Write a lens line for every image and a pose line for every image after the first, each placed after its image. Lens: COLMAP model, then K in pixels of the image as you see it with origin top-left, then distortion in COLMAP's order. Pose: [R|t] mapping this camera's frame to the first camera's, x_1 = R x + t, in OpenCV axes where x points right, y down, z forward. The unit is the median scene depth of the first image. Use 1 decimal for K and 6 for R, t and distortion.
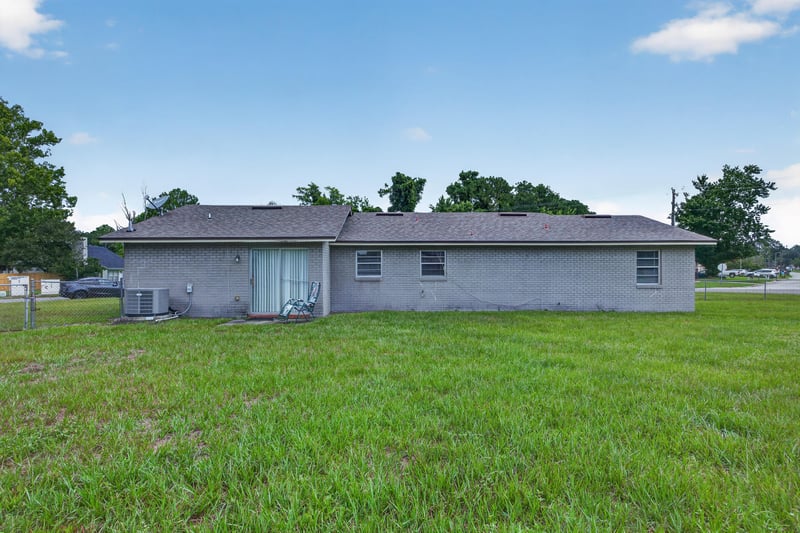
lens RADIAL K [[371.0, 0, 402.9], [0, 371.0, 265.3], [0, 0, 1]] dist [-0.027987, 0.019434]
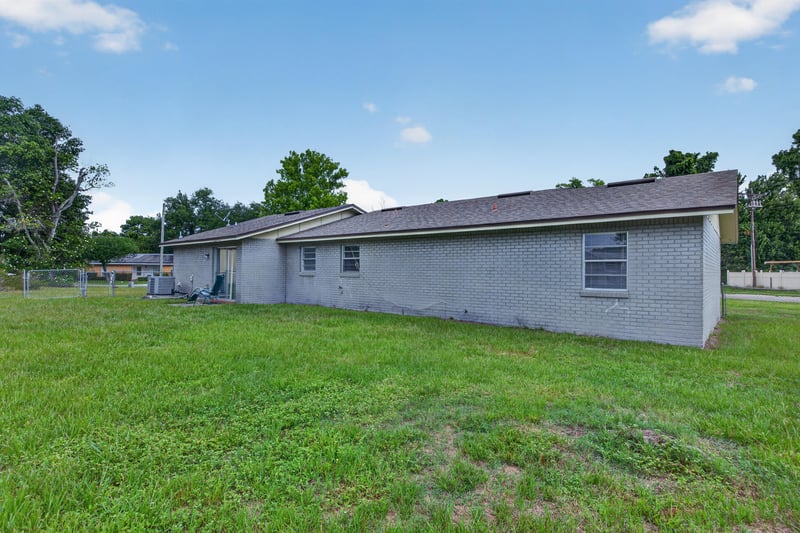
lens RADIAL K [[371.0, 0, 402.9], [0, 371.0, 265.3], [0, 0, 1]] dist [-0.027987, 0.019434]
pose [[0.788806, 0.001204, -0.614641, 0.765098], [-0.001172, 0.999999, 0.000454, 0.011578], [0.614641, 0.000362, 0.788807, 0.336828]]
